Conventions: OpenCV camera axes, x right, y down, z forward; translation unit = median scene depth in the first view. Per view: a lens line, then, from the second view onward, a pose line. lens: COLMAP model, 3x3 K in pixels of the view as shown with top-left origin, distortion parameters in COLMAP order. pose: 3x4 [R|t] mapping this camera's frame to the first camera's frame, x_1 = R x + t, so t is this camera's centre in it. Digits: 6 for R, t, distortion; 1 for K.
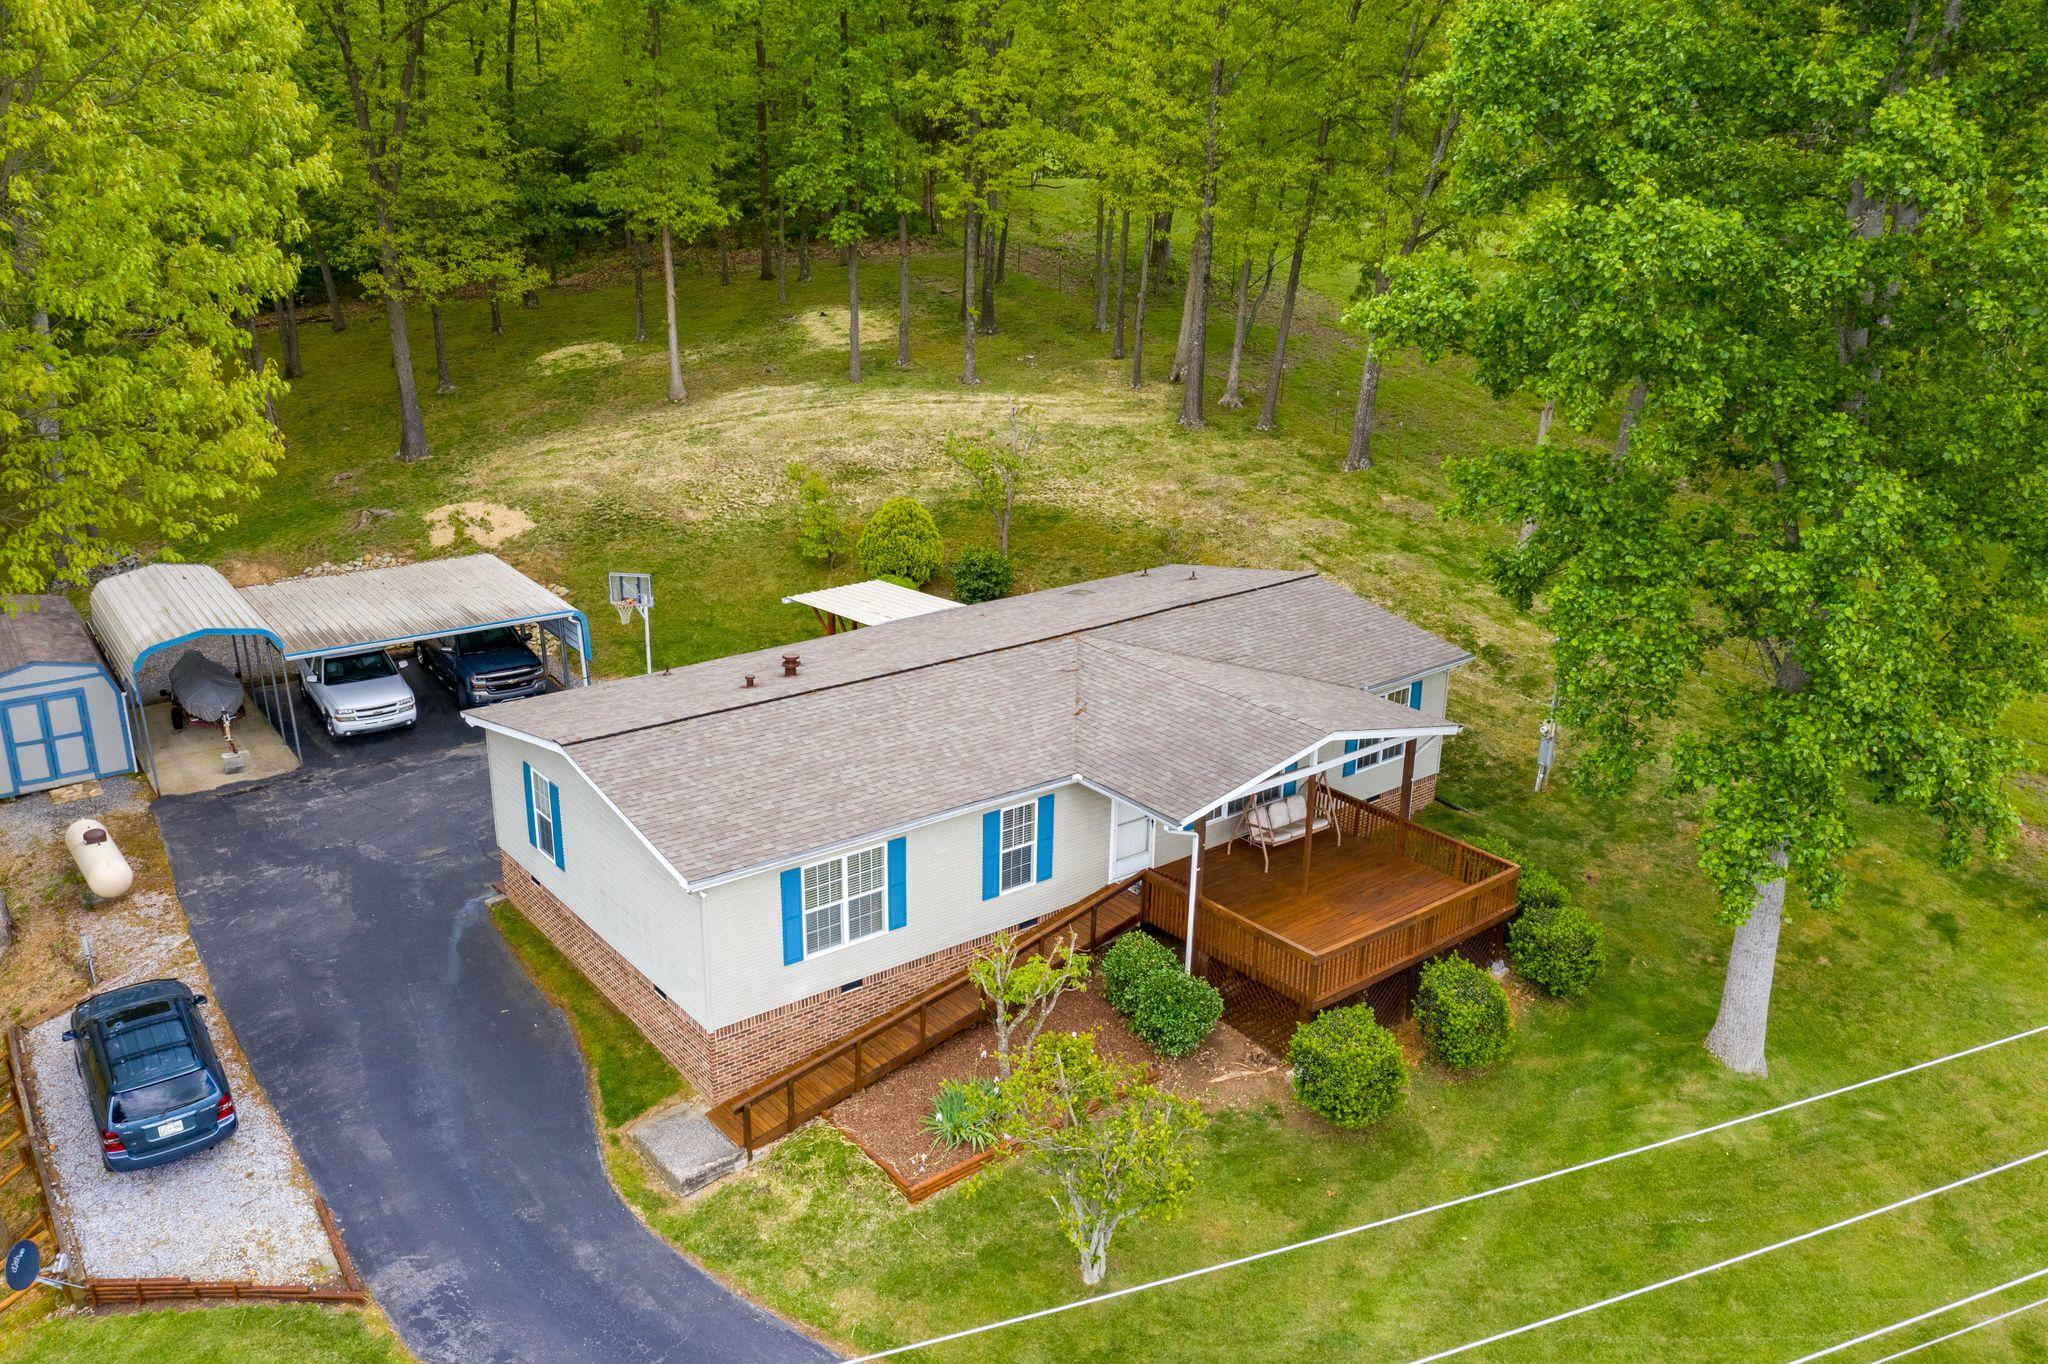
lens RADIAL K [[1605.2, 0, 1009.8], [0, 1605.2, 676.1], [0, 0, 1]] dist [-0.037280, 0.003870]
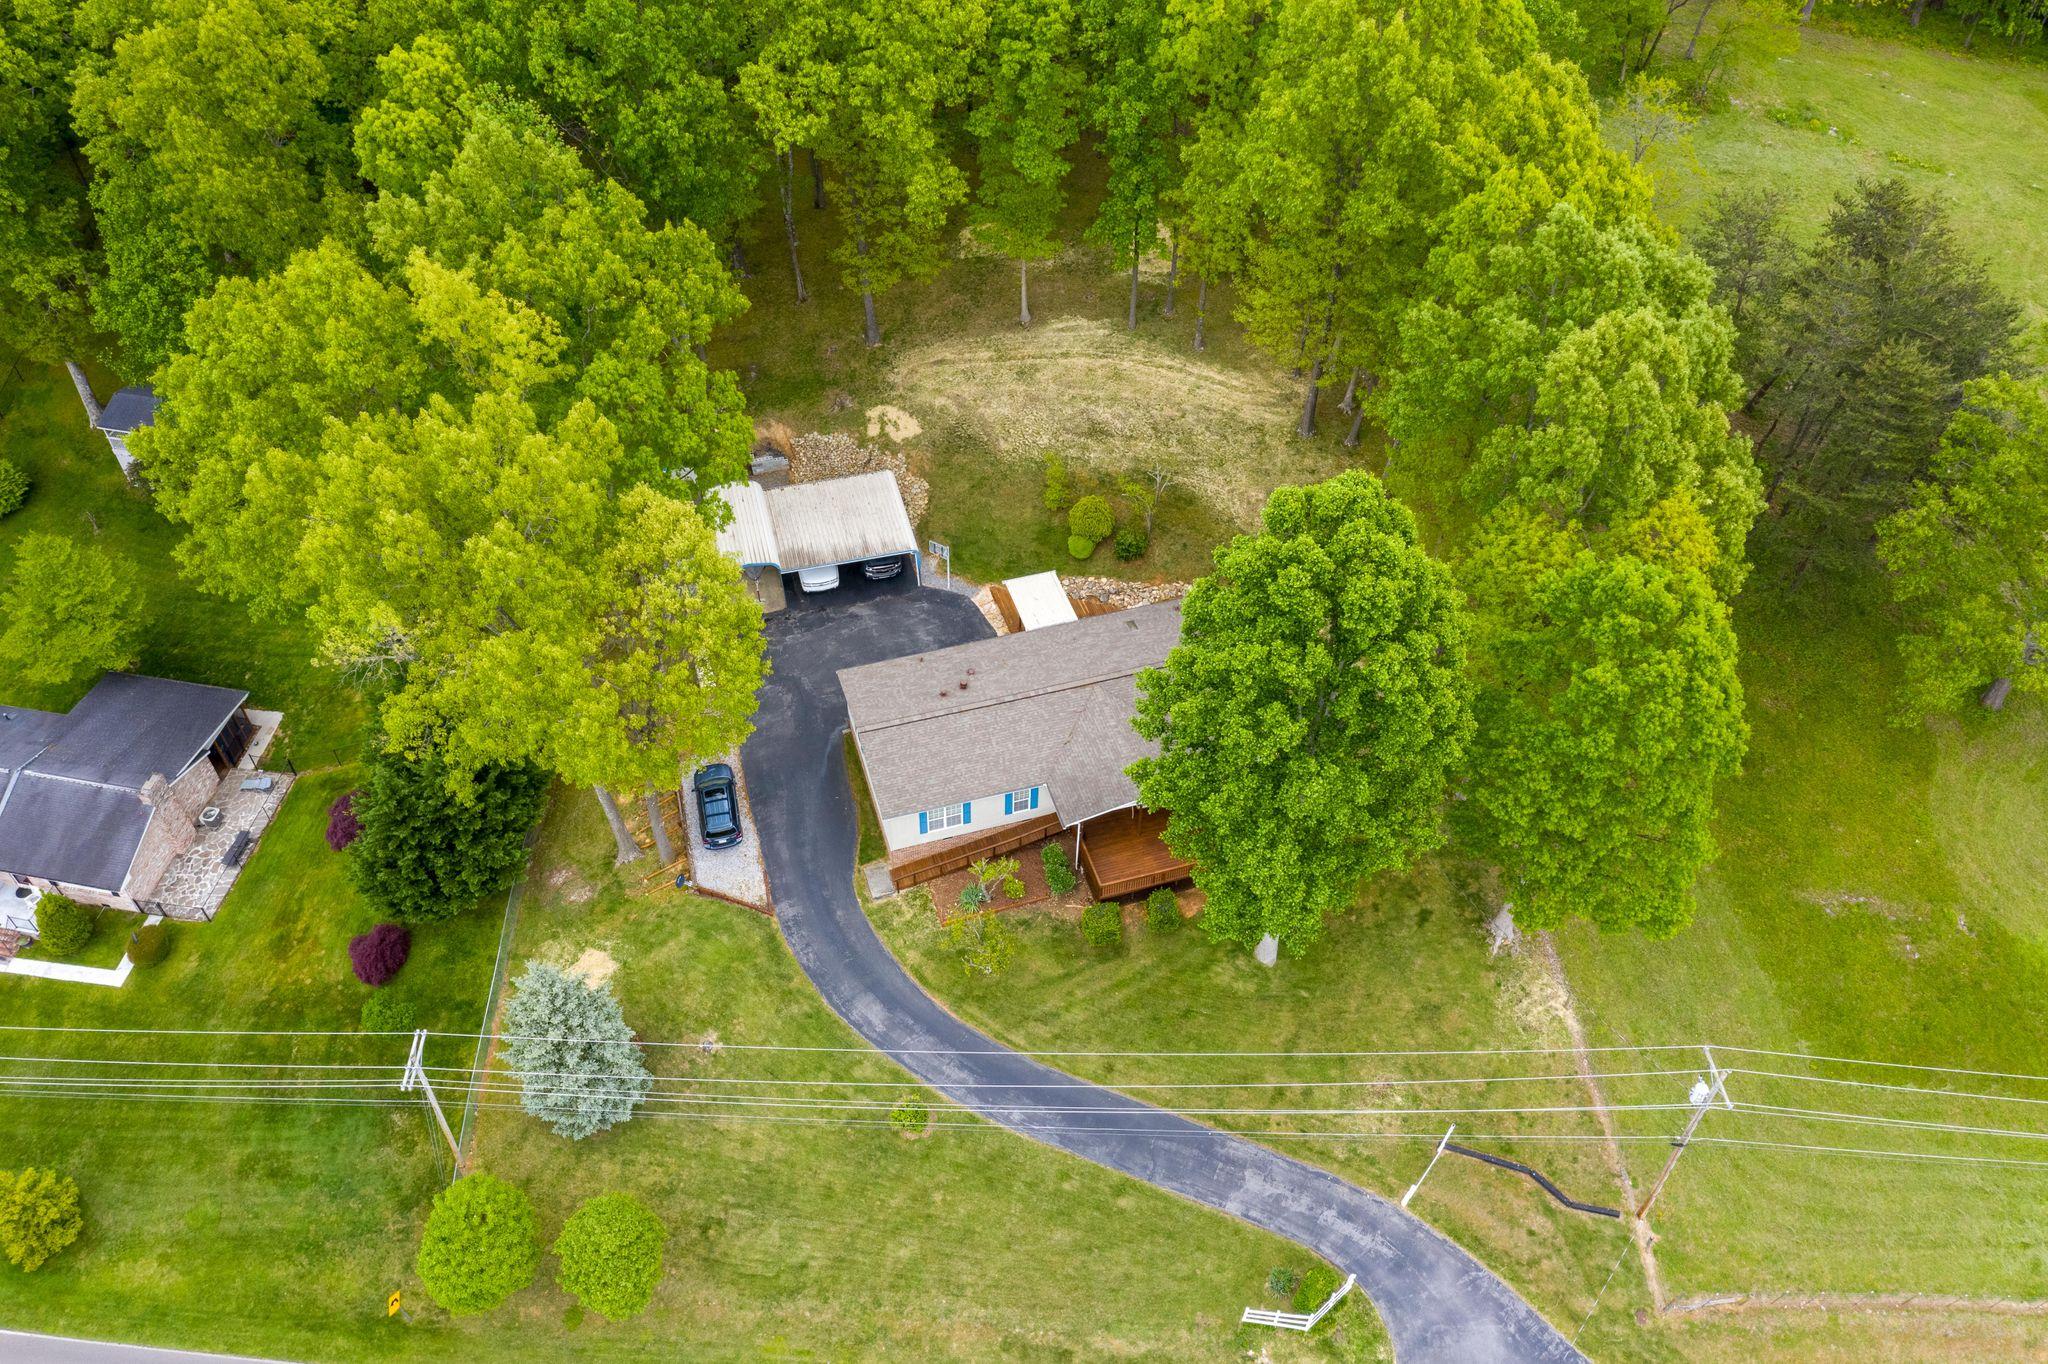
lens RADIAL K [[1605.2, 0, 1009.8], [0, 1605.2, 676.1], [0, 0, 1]] dist [-0.037280, 0.003870]
pose [[0.930315, 0.262778, -0.255855, 0.592189], [-0.111878, 0.867685, 0.484362, -1.306817], [0.349281, -0.421984, 0.836620, -1.075941]]
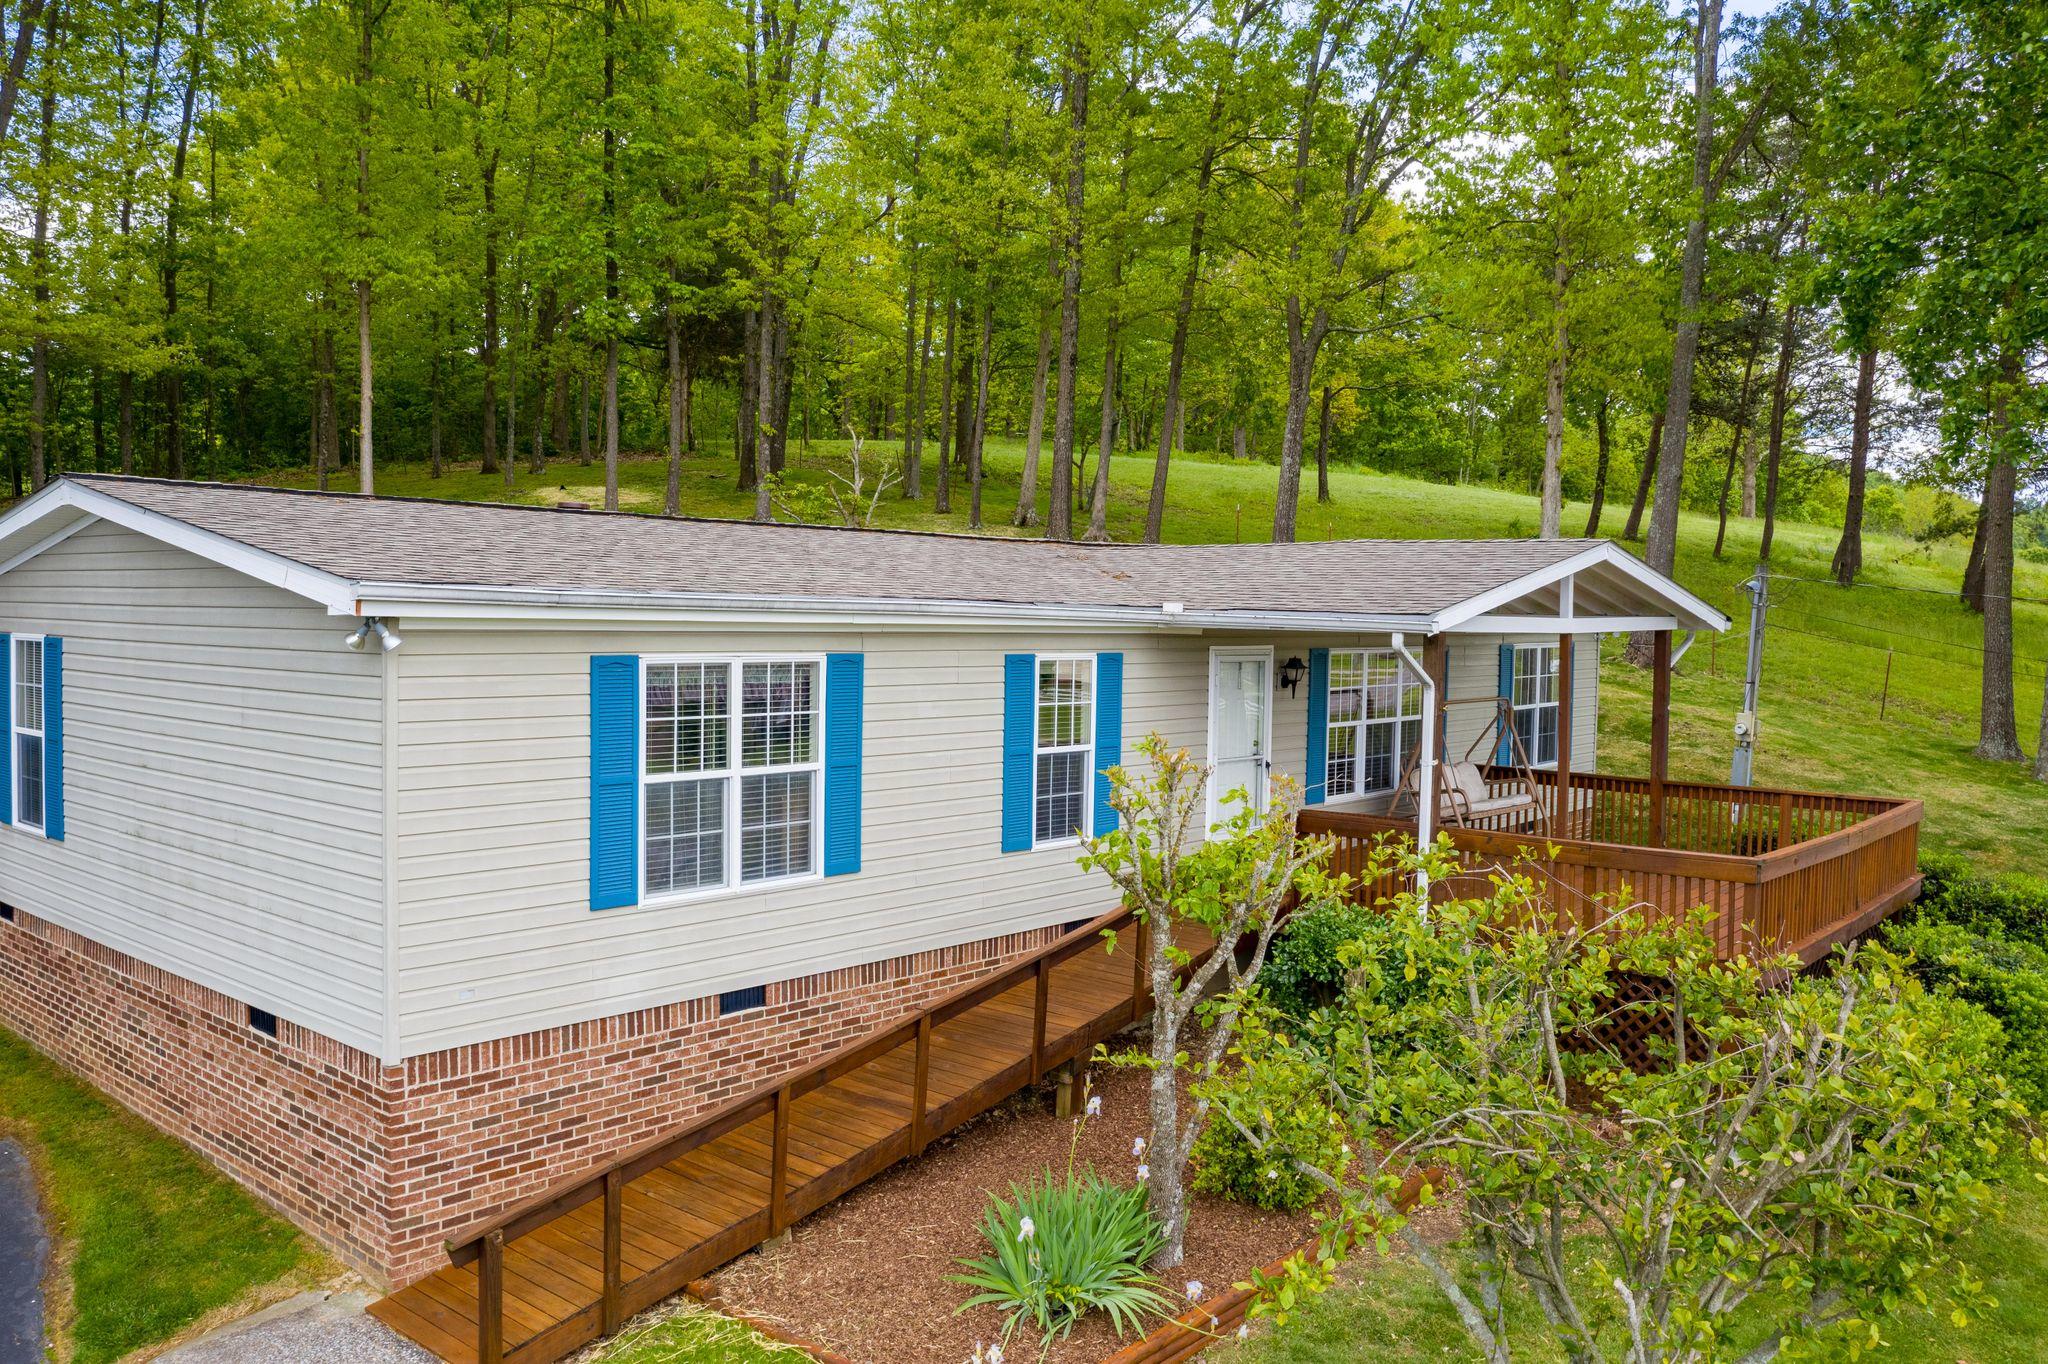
lens RADIAL K [[1605.2, 0, 1009.8], [0, 1605.2, 676.1], [0, 0, 1]] dist [-0.037280, 0.003870]
pose [[0.982923, -0.003899, 0.183976, -0.100267], [0.055288, 0.959841, -0.275043, 0.217319], [-0.175515, 0.280518, 0.943665, 0.529416]]
